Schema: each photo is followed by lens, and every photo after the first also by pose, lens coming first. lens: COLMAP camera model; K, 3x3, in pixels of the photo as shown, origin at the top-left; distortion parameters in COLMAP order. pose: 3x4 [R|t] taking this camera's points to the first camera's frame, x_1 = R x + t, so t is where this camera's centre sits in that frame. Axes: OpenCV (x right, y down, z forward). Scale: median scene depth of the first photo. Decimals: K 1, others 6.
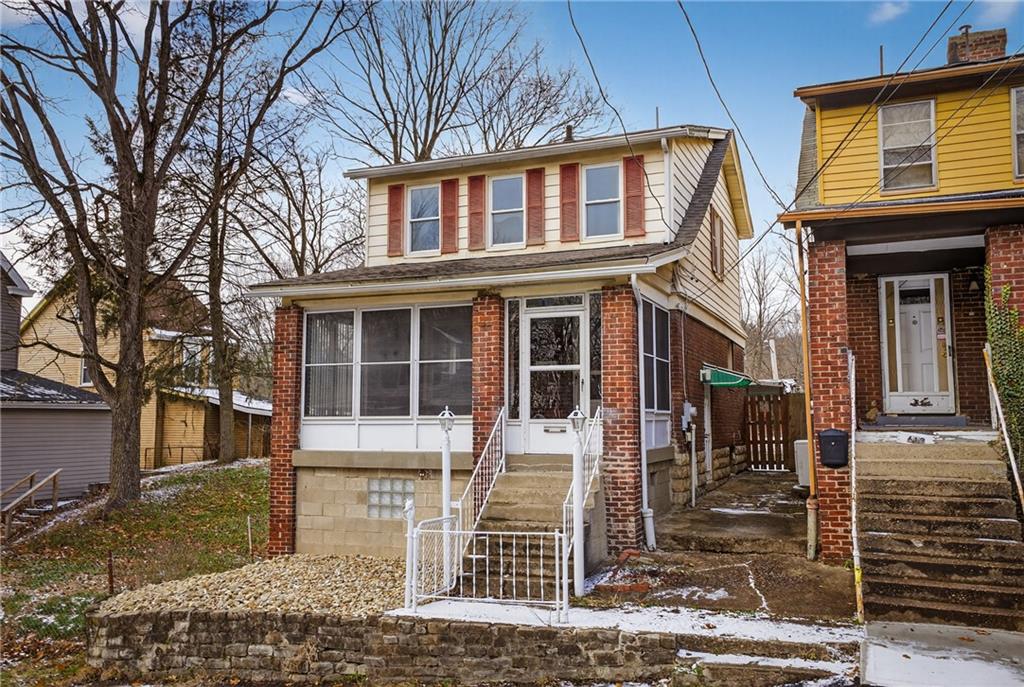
lens RADIAL K [[866.6, 0, 514.1], [0, 866.6, 344.2], [0, 0, 1]] dist [0.046346, 0.014841]
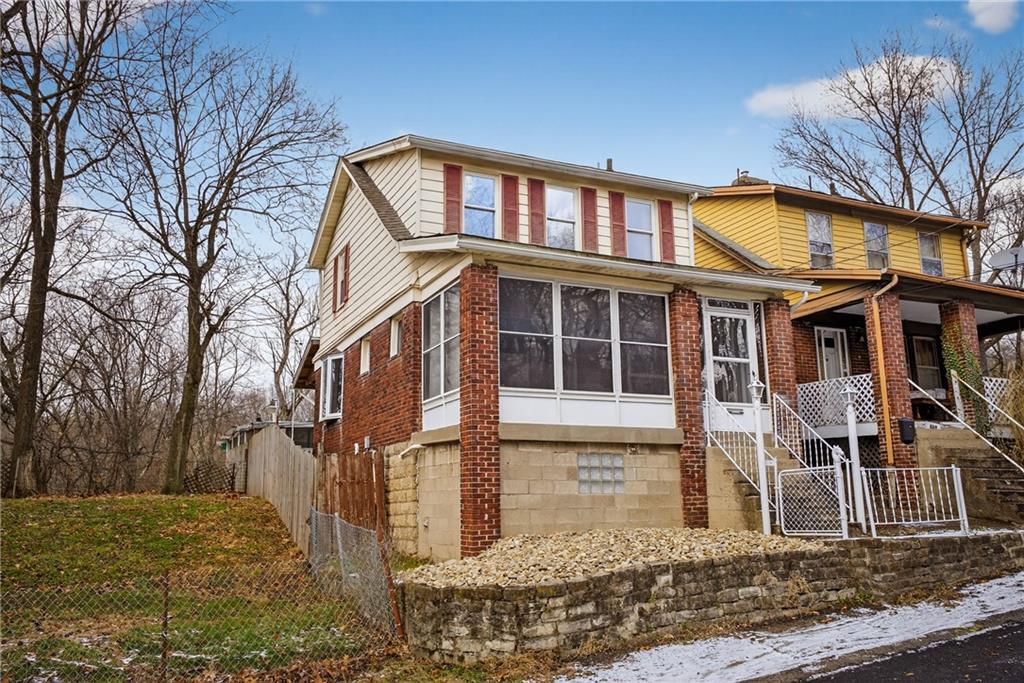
lens RADIAL K [[866.6, 0, 512.5], [0, 866.6, 336.9], [0, 0, 1]] dist [0.046346, 0.014841]
pose [[0.677565, 0.136917, 0.722606, -1.019284], [-0.056391, 0.989298, -0.134573, 0.173907], [-0.733298, 0.050433, 0.678034, 0.419888]]
